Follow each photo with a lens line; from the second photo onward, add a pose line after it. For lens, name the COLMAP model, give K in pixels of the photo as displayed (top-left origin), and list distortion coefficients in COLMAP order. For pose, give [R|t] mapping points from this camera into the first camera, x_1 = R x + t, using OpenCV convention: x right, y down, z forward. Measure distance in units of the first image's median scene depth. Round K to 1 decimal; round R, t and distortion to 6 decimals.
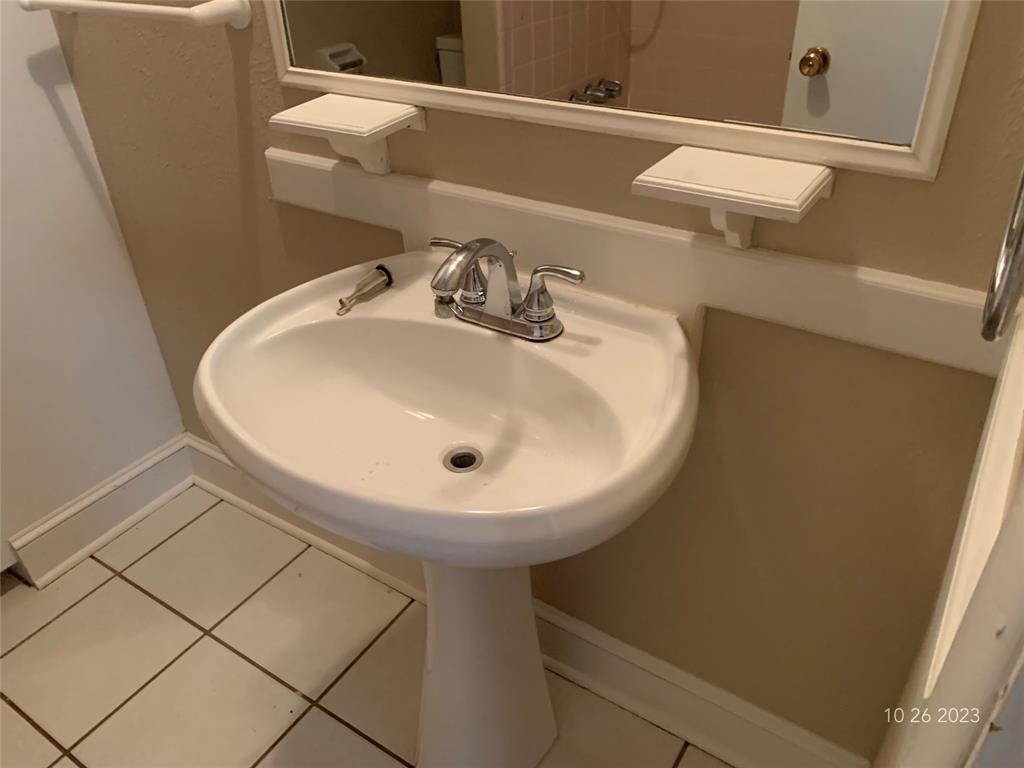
lens RADIAL K [[780.9, 0, 508.7], [0, 780.9, 386.0], [0, 0, 1]] dist [0.029657, -0.038578]
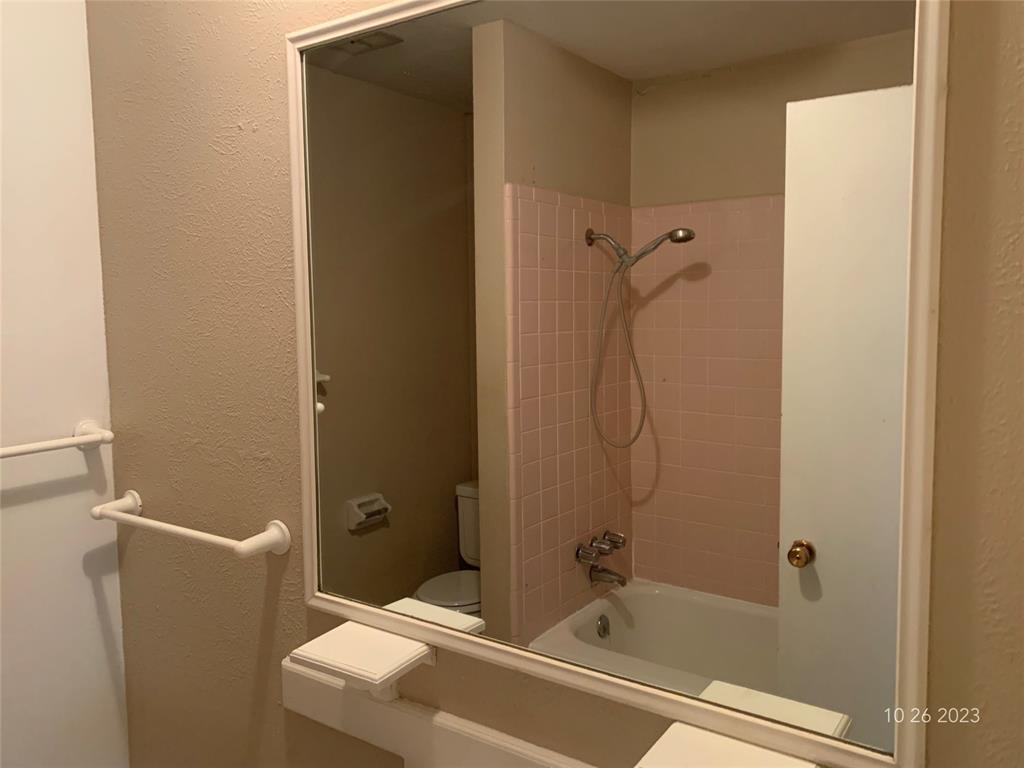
lens RADIAL K [[780.9, 0, 504.9], [0, 780.9, 379.6], [0, 0, 1]] dist [0.029657, -0.038578]
pose [[0.999397, 0.022359, -0.026574, 0.005925], [-0.032289, 0.879944, -0.473978, -0.120710], [0.012786, 0.474550, 0.880135, -0.084680]]
